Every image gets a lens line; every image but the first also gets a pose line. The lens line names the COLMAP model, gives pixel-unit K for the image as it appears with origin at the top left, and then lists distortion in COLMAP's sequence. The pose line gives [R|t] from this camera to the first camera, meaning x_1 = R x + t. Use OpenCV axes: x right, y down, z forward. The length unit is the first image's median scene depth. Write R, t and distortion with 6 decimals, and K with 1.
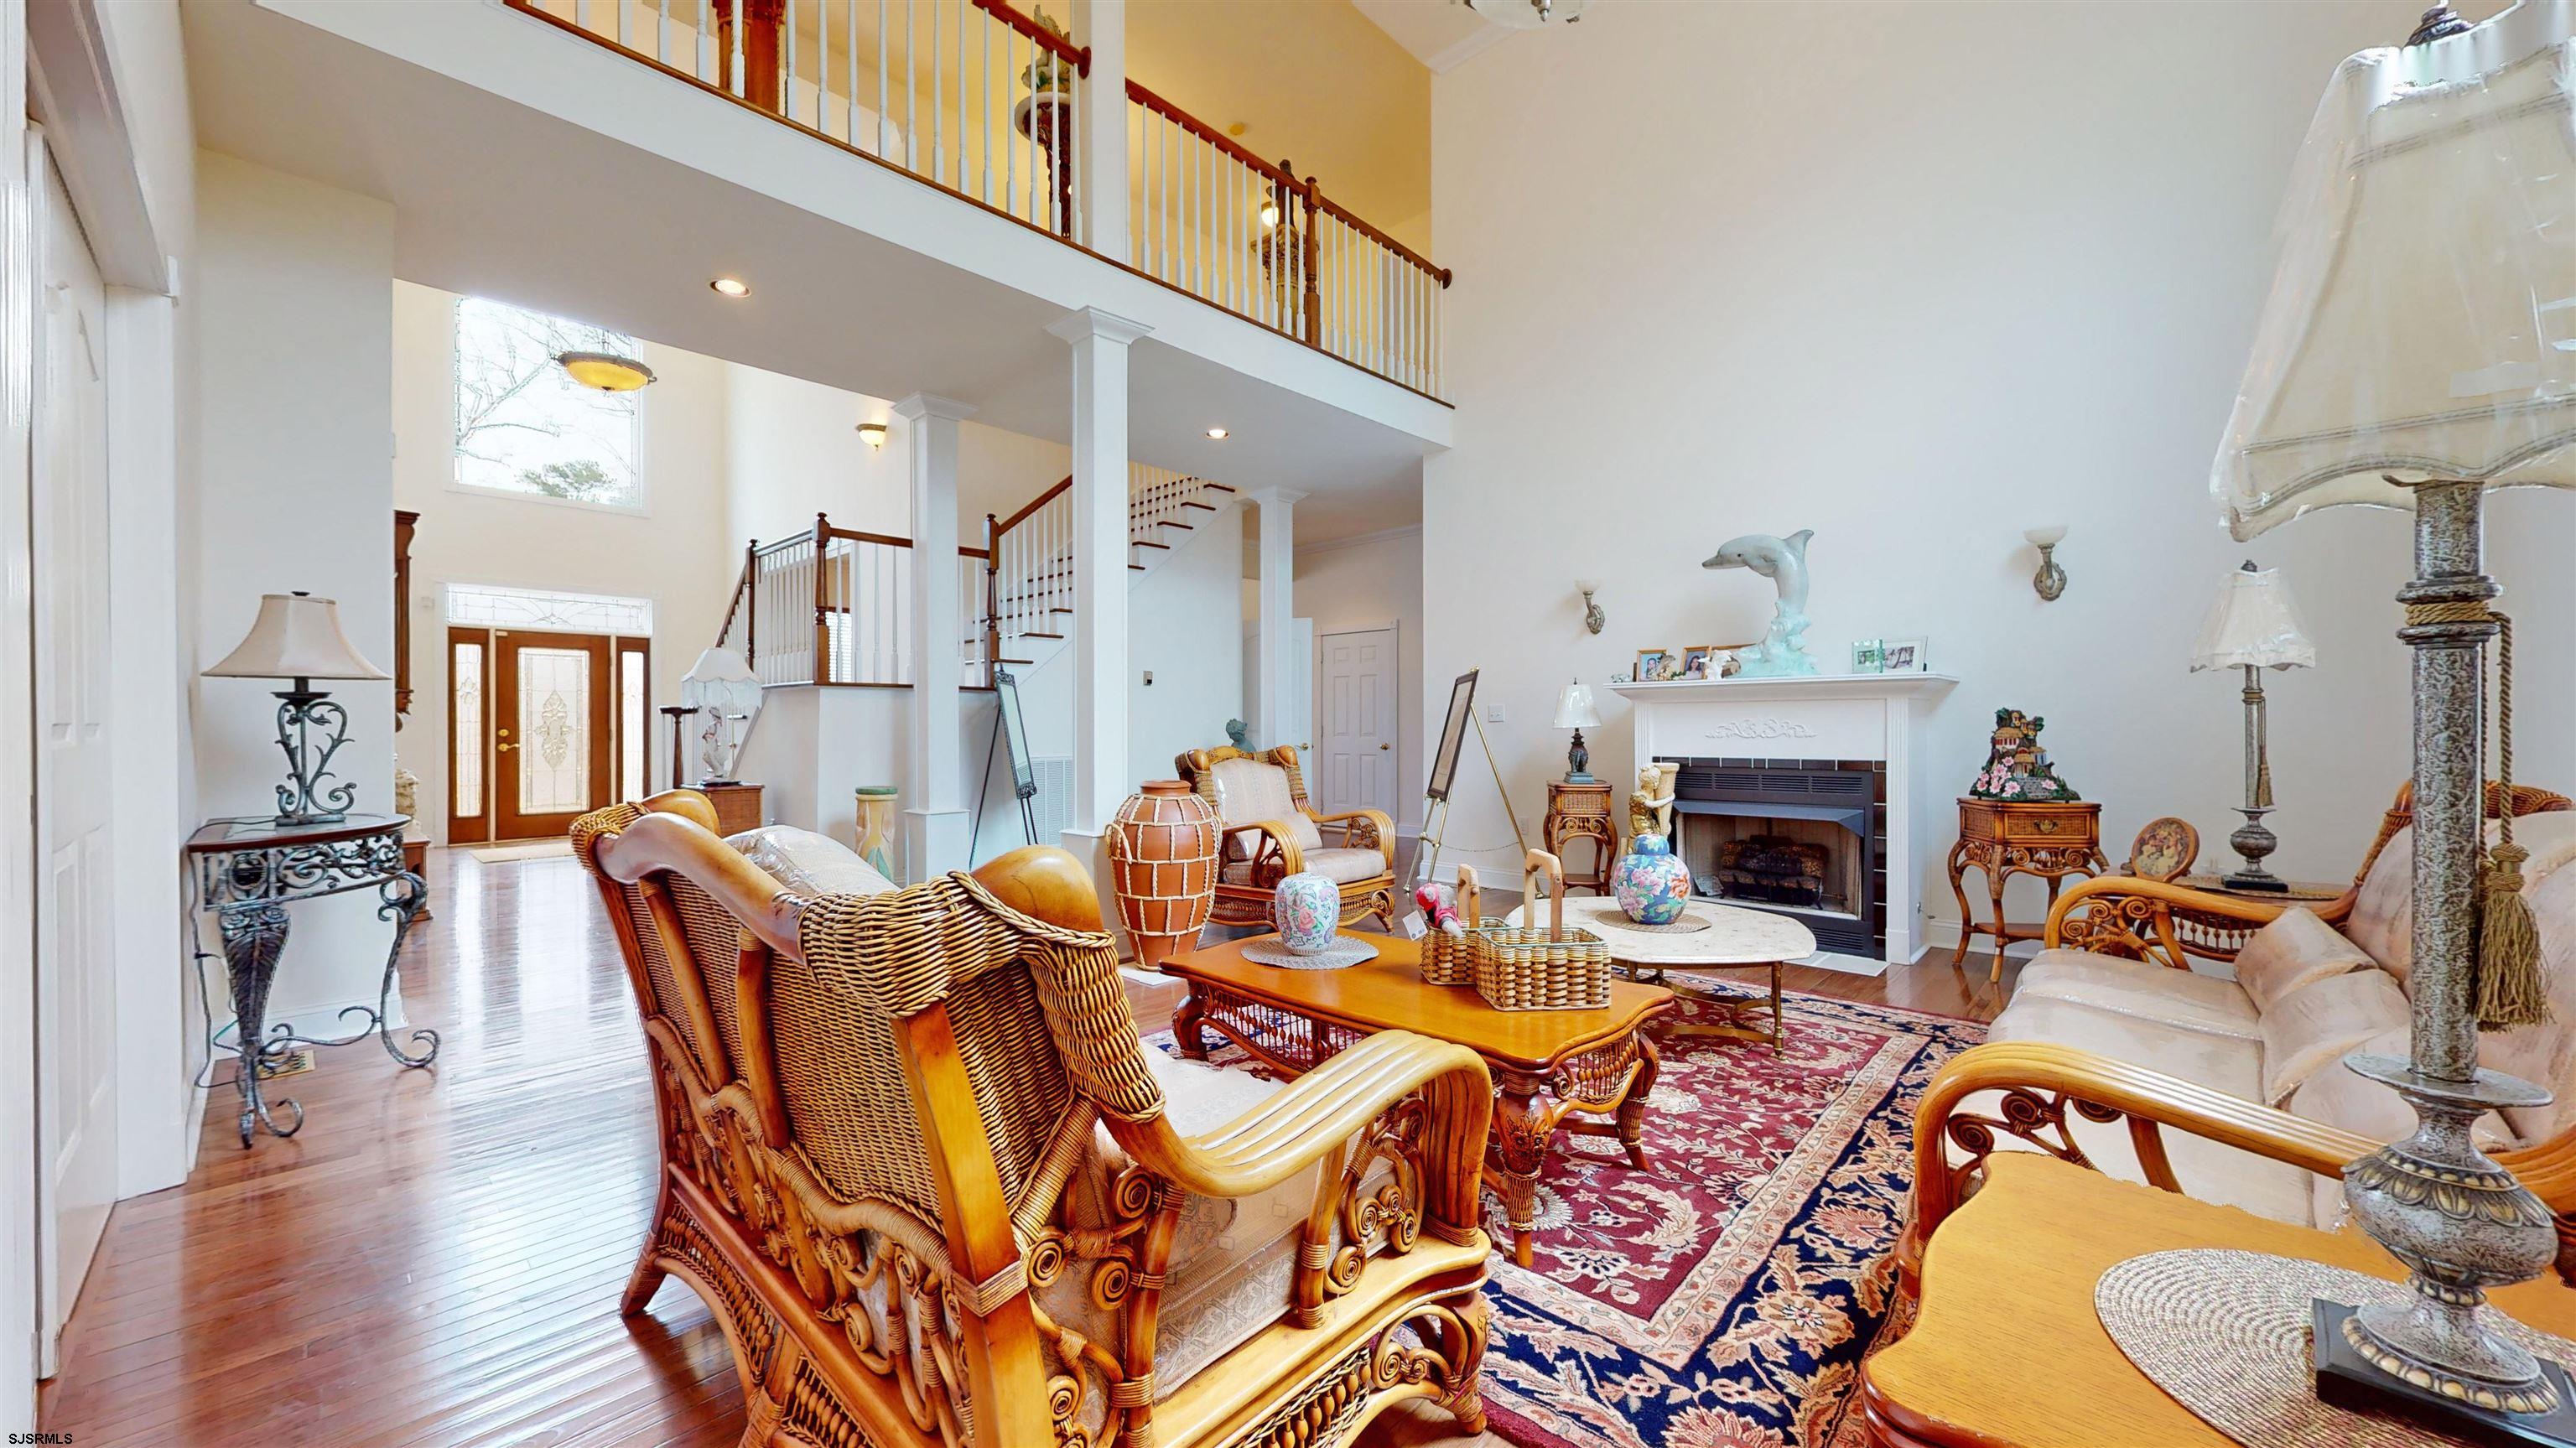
lens RADIAL K [[946.2, 0, 1288.0], [0, 946.2, 724.0], [0, 0, 1]] dist [0.001662, -0.000058]
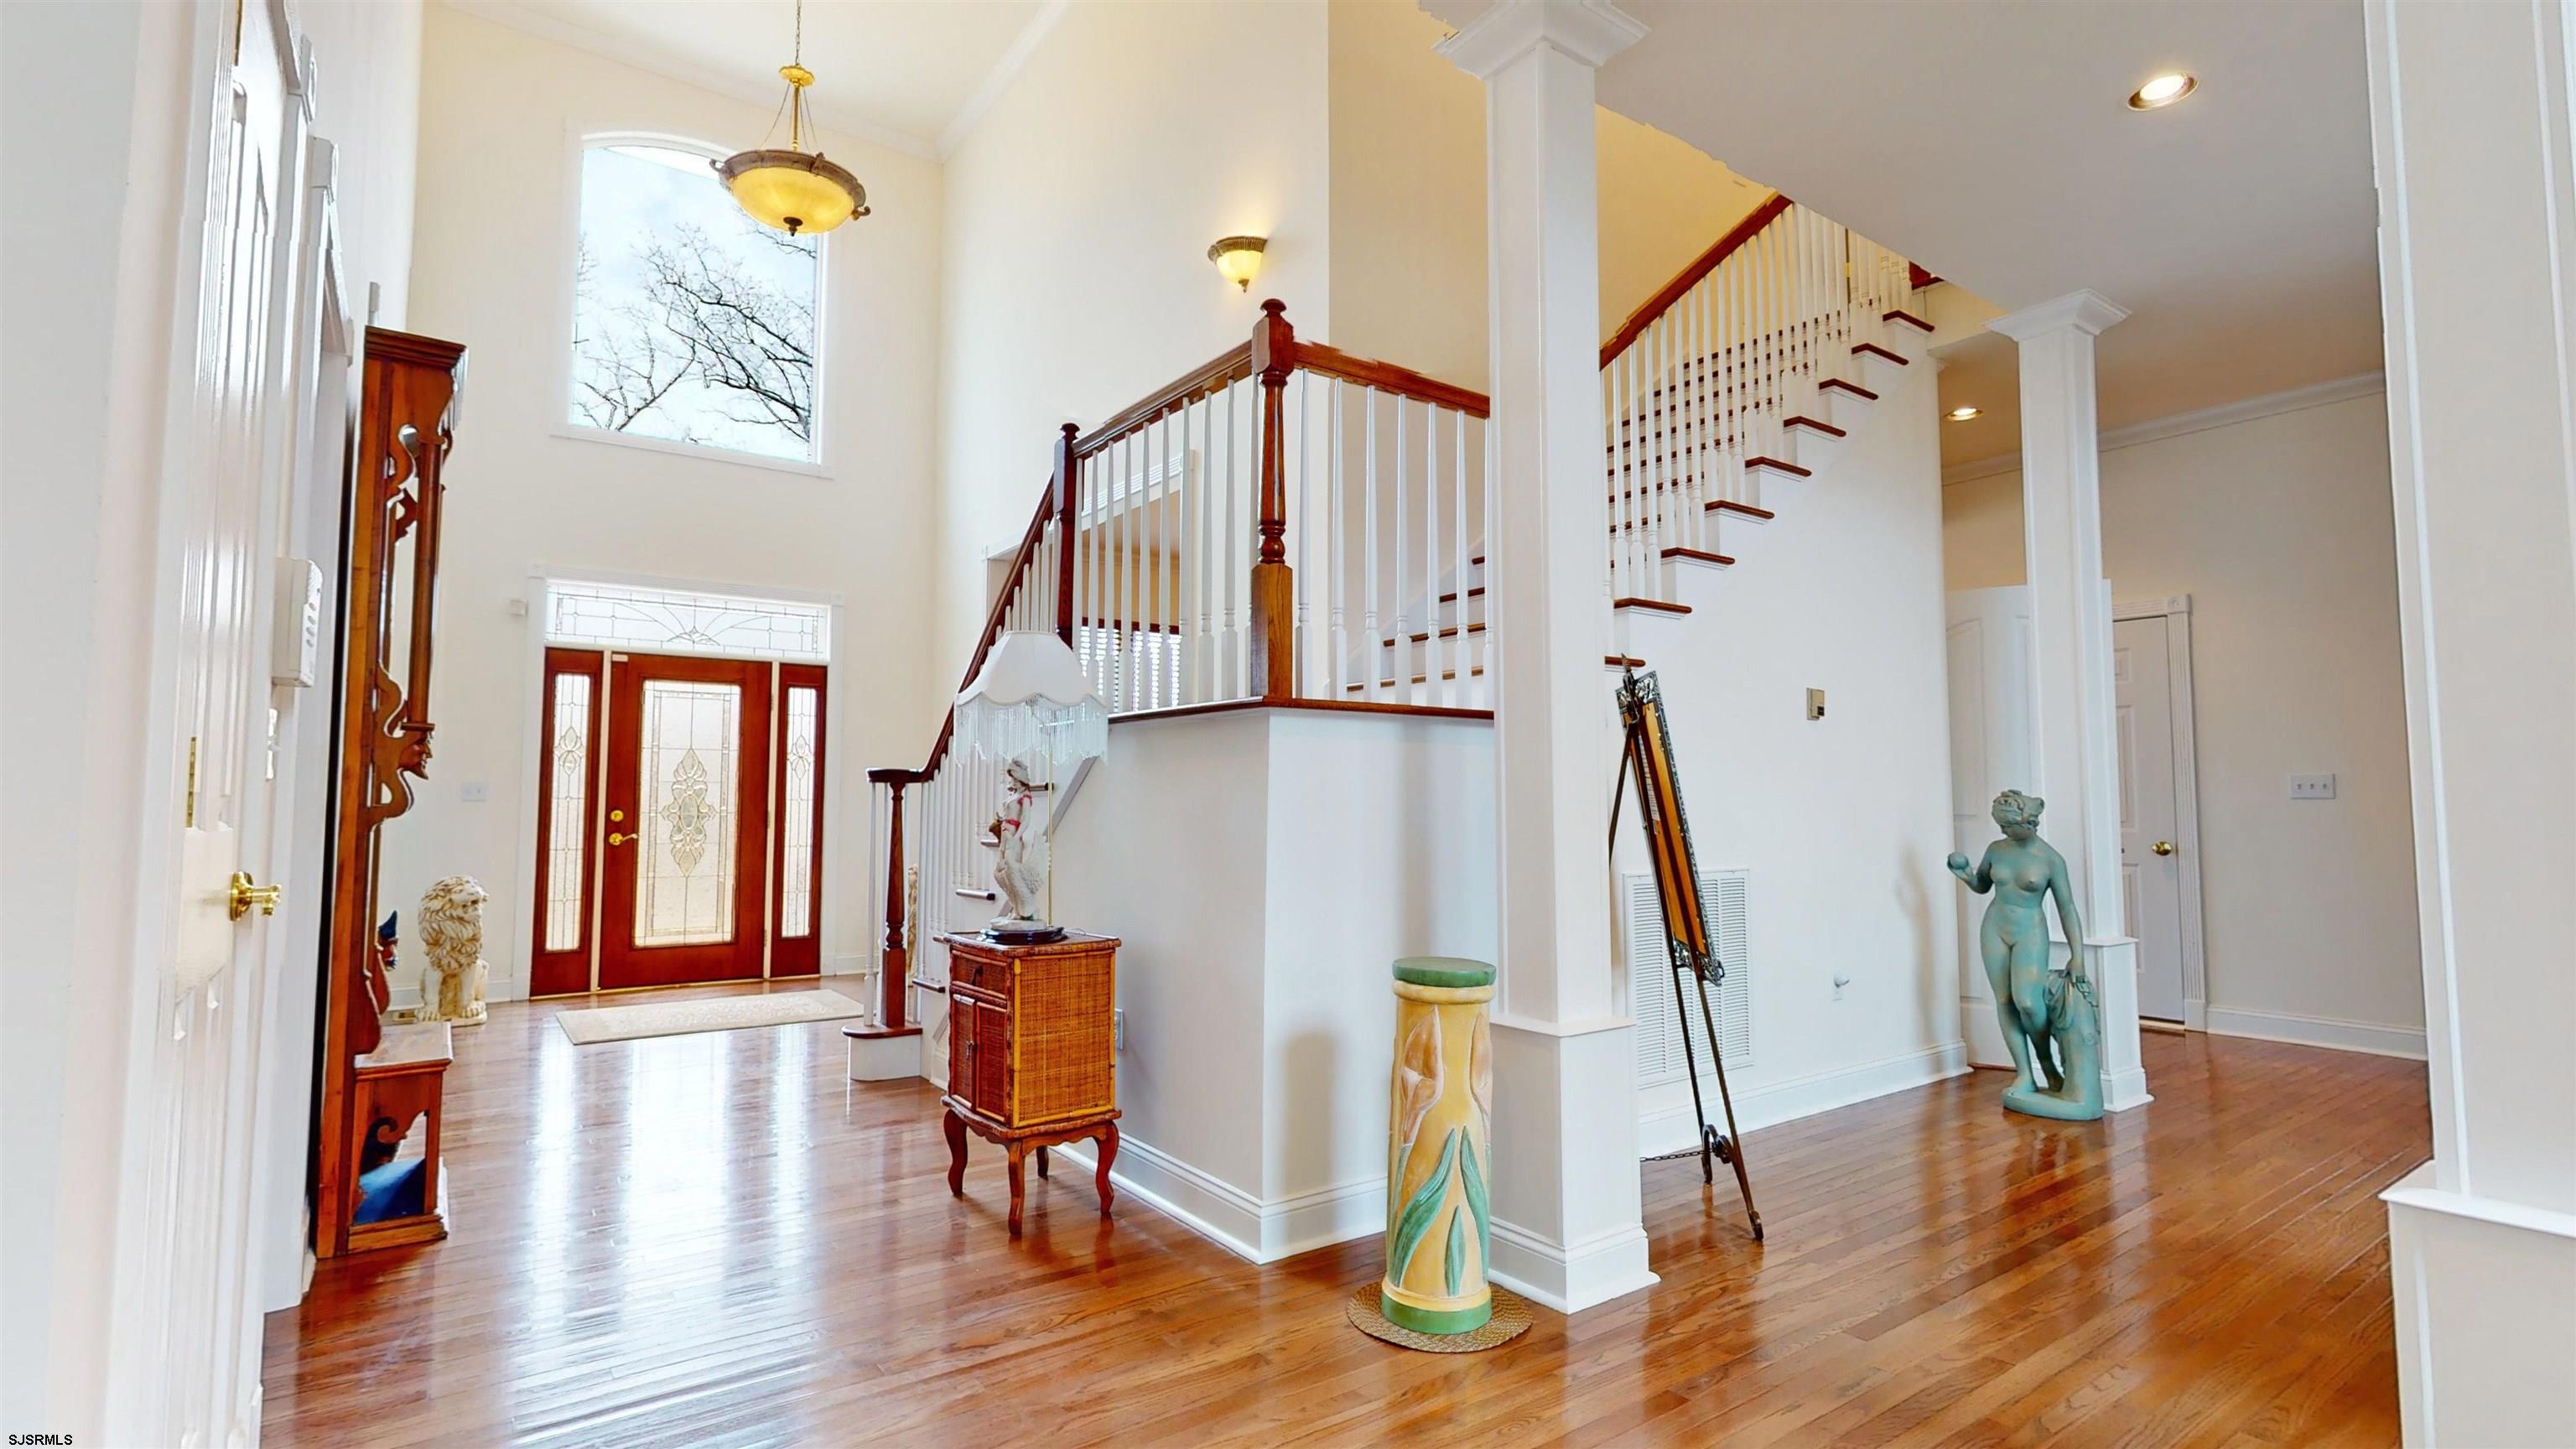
lens RADIAL K [[1042.9, 0, 1206.6], [0, 1042.9, 734.3], [0, 0, 1]] dist [0.010170, 0.000018]
pose [[0.981888, -0.011350, -0.189122, -0.315117], [-0.001049, 0.997863, -0.065333, 0.000366], [0.189459, 0.064349, 0.979778, 0.394009]]
